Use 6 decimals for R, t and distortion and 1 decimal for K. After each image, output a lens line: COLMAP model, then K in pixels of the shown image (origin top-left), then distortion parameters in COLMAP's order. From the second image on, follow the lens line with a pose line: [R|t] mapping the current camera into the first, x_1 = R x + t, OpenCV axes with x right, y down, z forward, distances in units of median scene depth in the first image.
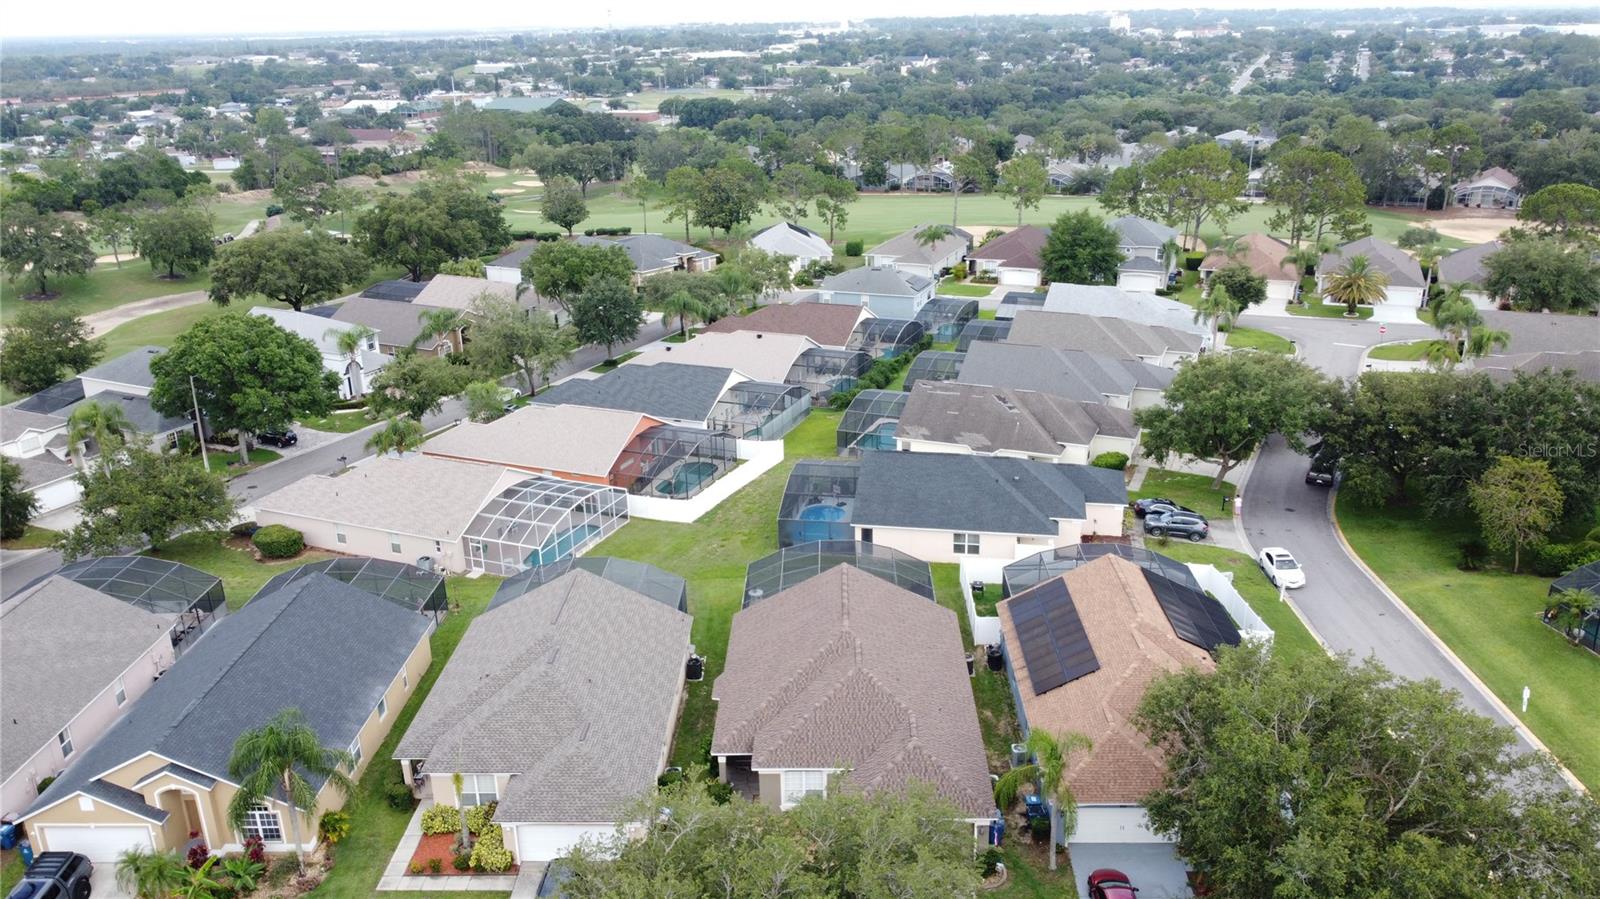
lens RADIAL K [[1211.9, 0, 797.9], [0, 1211.9, 453.1], [0, 0, 1]] dist [-0.001206, -0.005435]
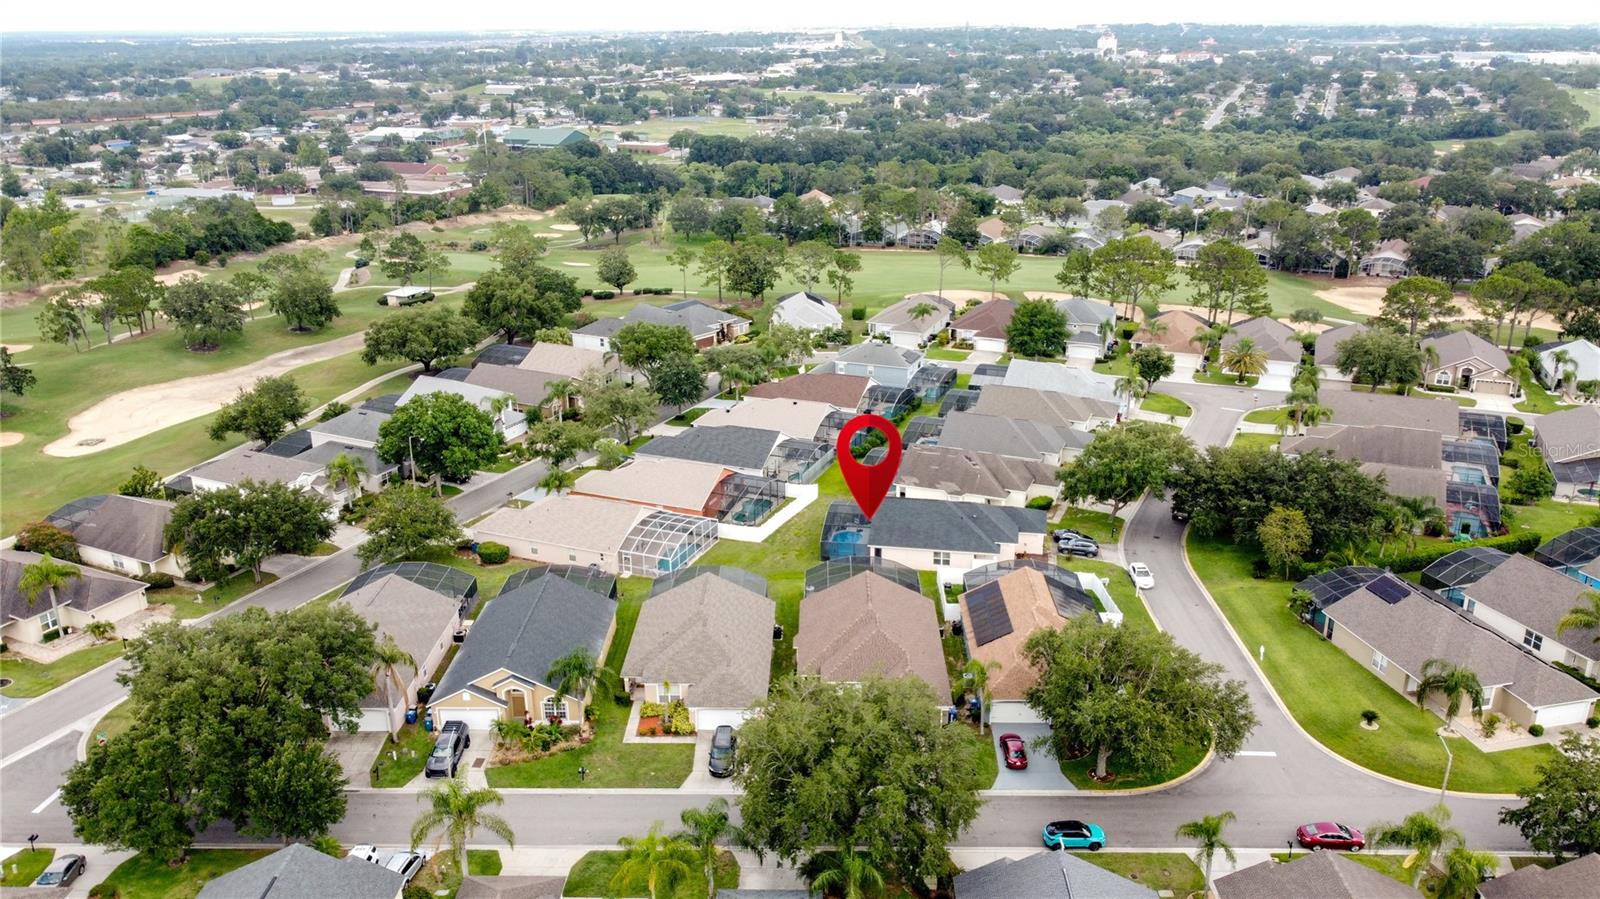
lens RADIAL K [[1211.9, 0, 798.5], [0, 1211.9, 456.0], [0, 0, 1]] dist [-0.001206, -0.005435]
pose [[0.999903, 0.009705, 0.010020, -0.034659], [-0.009702, 0.999953, -0.000314, -0.030556], [-0.010023, 0.000217, 0.999950, -0.311353]]
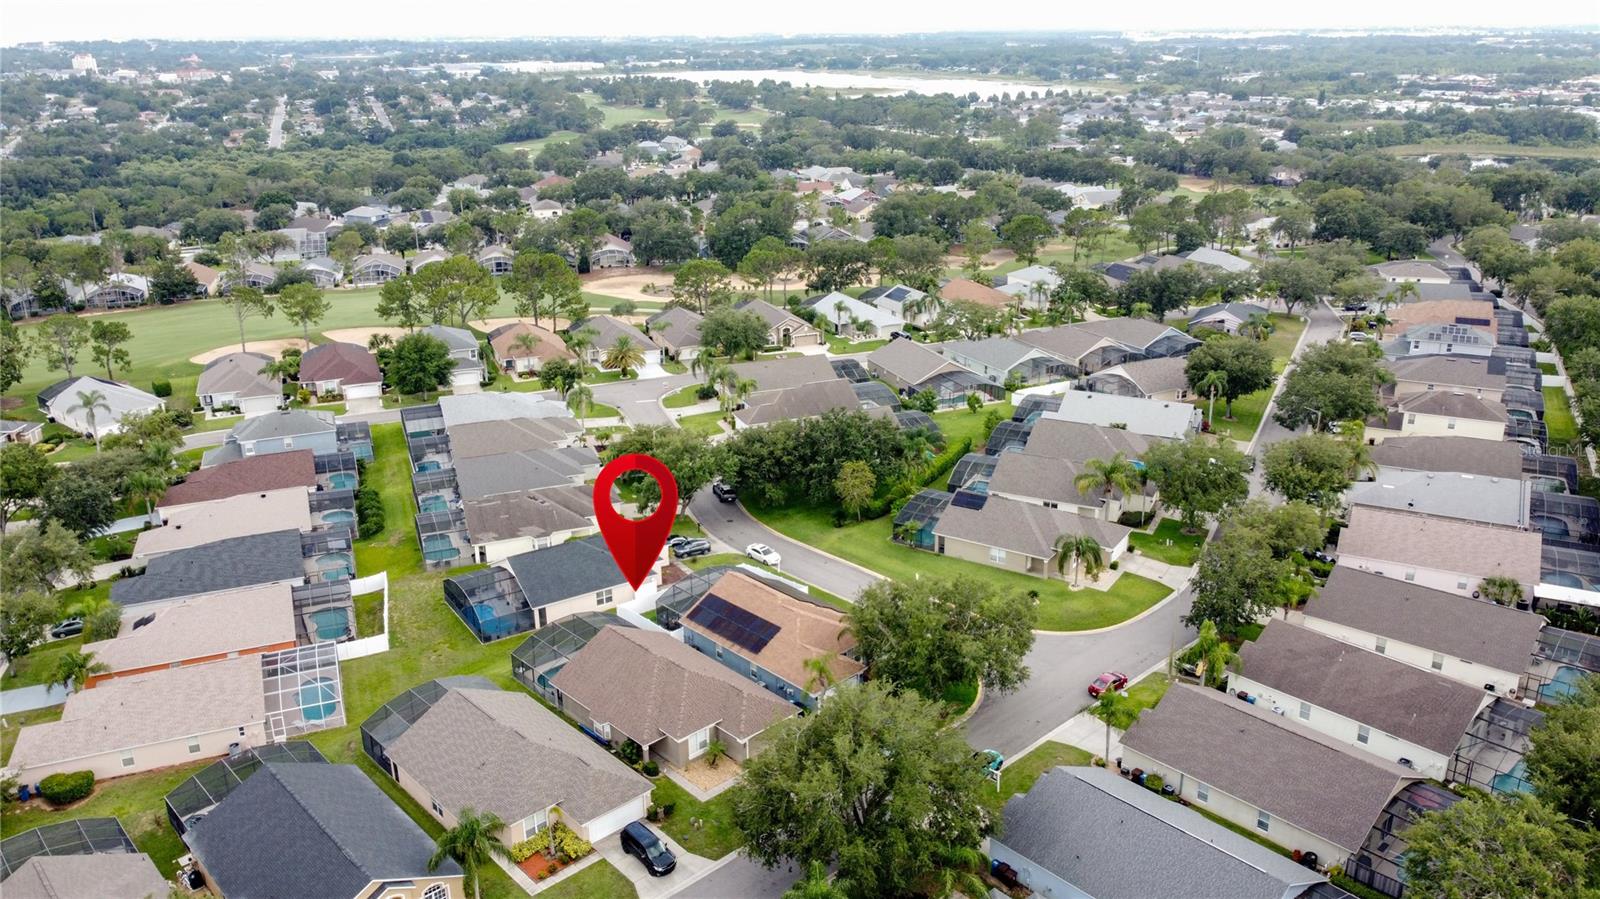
lens RADIAL K [[1211.9, 0, 807.0], [0, 1211.9, 448.2], [0, 0, 1]] dist [-0.001206, -0.005435]
pose [[0.706168, -0.219335, 0.673216, -0.366323], [0.234206, 0.969646, 0.070243, -0.084918], [-0.668188, 0.108068, 0.736102, -0.170951]]
